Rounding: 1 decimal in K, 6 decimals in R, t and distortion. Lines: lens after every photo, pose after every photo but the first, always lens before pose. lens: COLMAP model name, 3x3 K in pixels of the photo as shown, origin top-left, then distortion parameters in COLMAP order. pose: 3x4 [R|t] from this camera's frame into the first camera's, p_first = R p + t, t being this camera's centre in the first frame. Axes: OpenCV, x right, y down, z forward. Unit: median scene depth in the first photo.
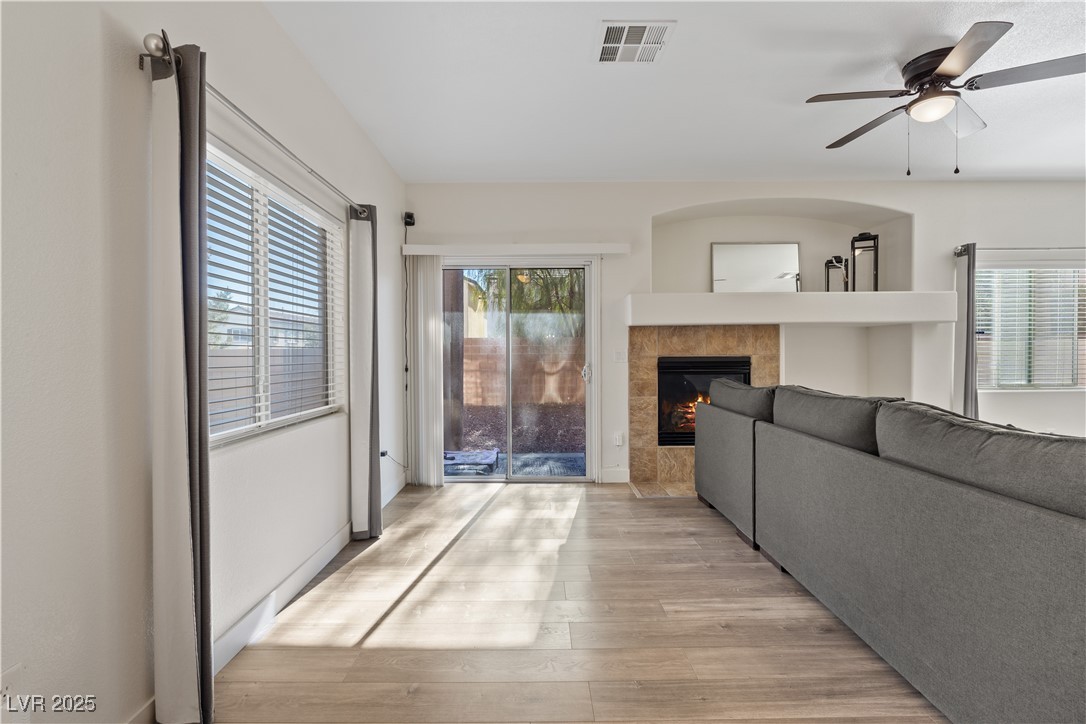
lens RADIAL K [[499.8, 0, 543.2], [0, 499.8, 357.6], [0, 0, 1]] dist [-0.000557, 0.000289]
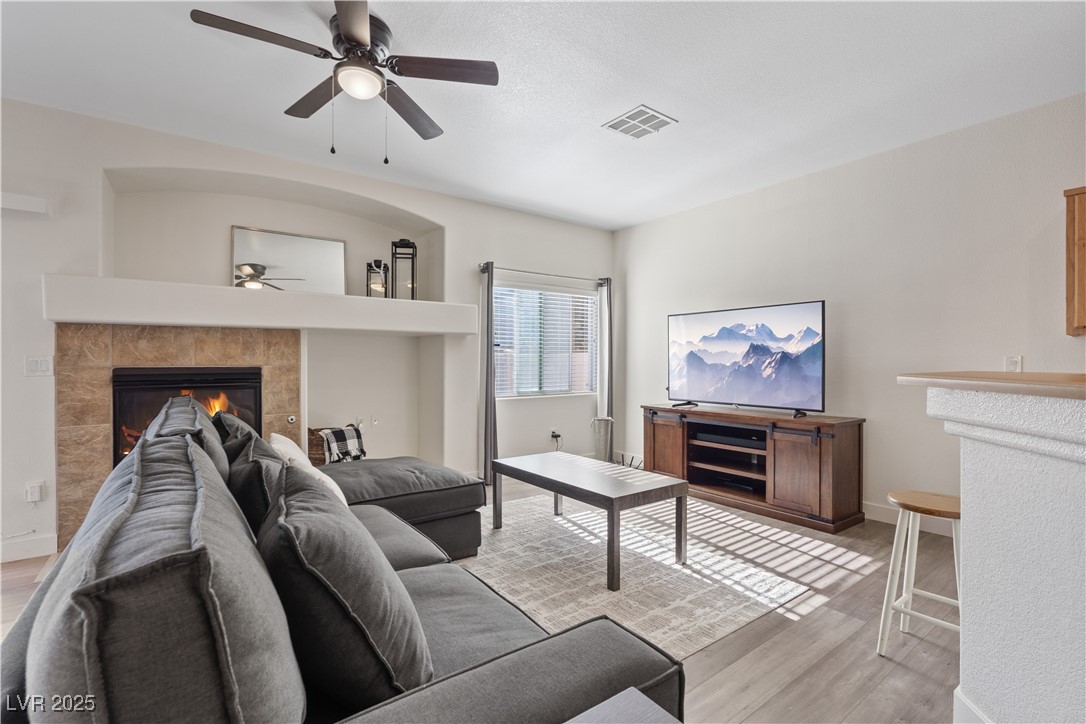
lens RADIAL K [[499.8, 0, 543.8], [0, 499.8, 365.2], [0, 0, 1]] dist [-0.000557, 0.000289]
pose [[0.804354, 0.001641, 0.594148, 0.300770], [0.000137, 0.999996, -0.002948, -0.002921], [-0.594151, 0.002452, 0.804350, 0.063823]]
